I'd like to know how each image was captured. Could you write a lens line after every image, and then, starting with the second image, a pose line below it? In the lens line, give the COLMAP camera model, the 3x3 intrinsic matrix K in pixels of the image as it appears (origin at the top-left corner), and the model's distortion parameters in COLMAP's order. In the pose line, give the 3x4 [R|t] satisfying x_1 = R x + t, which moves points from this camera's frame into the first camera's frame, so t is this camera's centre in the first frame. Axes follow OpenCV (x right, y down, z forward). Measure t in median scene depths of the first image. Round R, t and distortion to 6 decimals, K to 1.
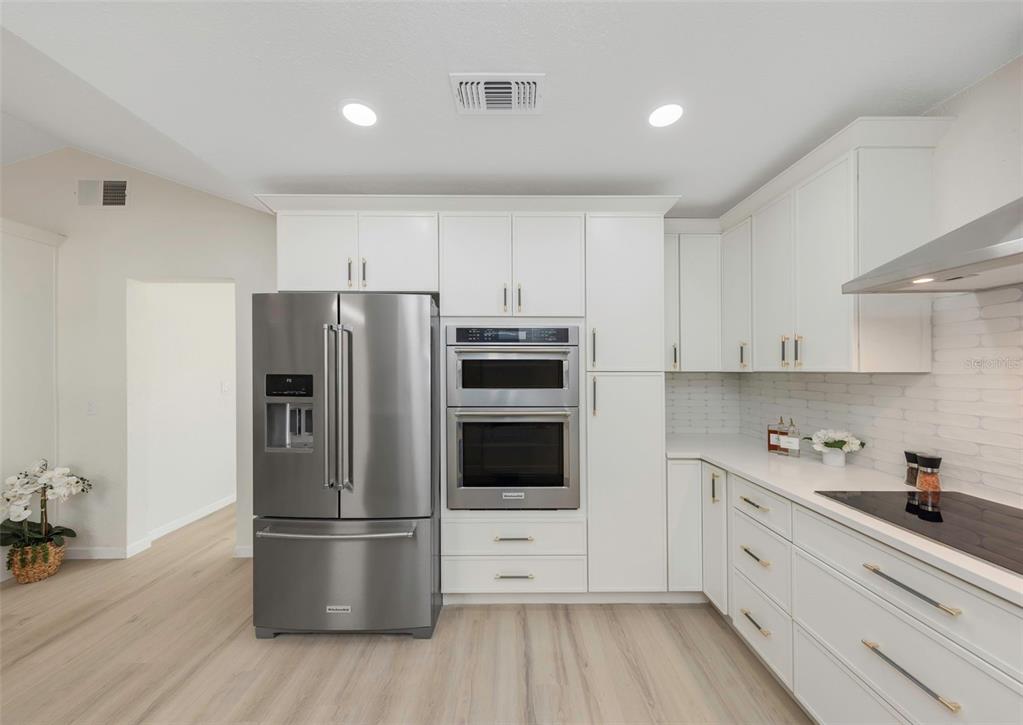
lens RADIAL K [[362.5, 0, 510.4], [0, 362.5, 366.8], [0, 0, 1]] dist [0.007076, 0.000014]
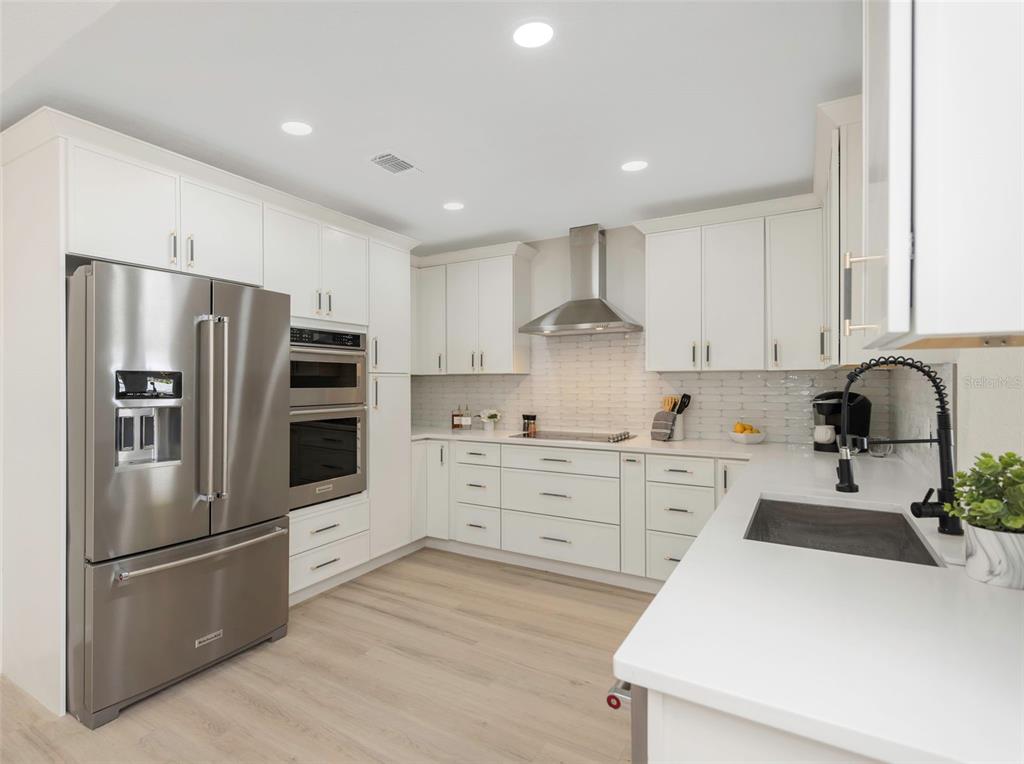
lens RADIAL K [[501.0, 0, 512.0], [0, 501.0, 382.0], [0, 0, 1]] dist [-0.000543, 0.000025]
pose [[0.489718, -0.007475, 0.871849, -1.030941], [-0.005158, 0.999921, 0.011471, 0.023189], [-0.871866, -0.010114, 0.489641, -0.201472]]
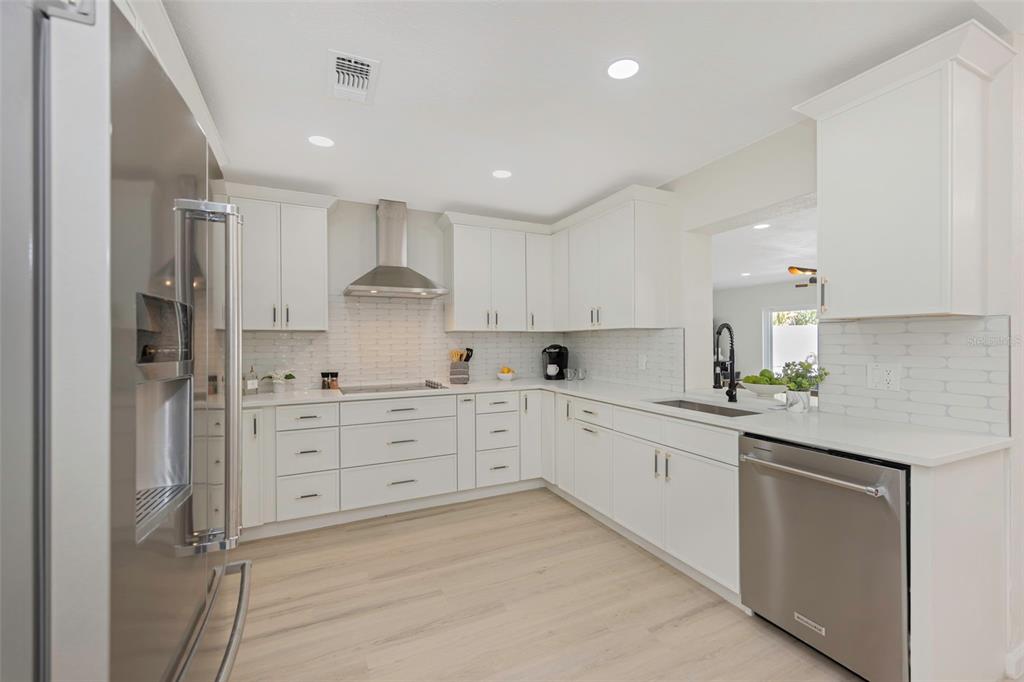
lens RADIAL K [[389.0, 0, 512.0], [0, 389.0, 341.0], [0, 0, 1]] dist [-0.000189, 0.000012]
pose [[-0.416157, -0.003864, 0.909285, -0.965868], [-0.006831, 0.999976, 0.001123, 0.046895], [-0.909267, -0.005744, -0.416173, 0.775024]]
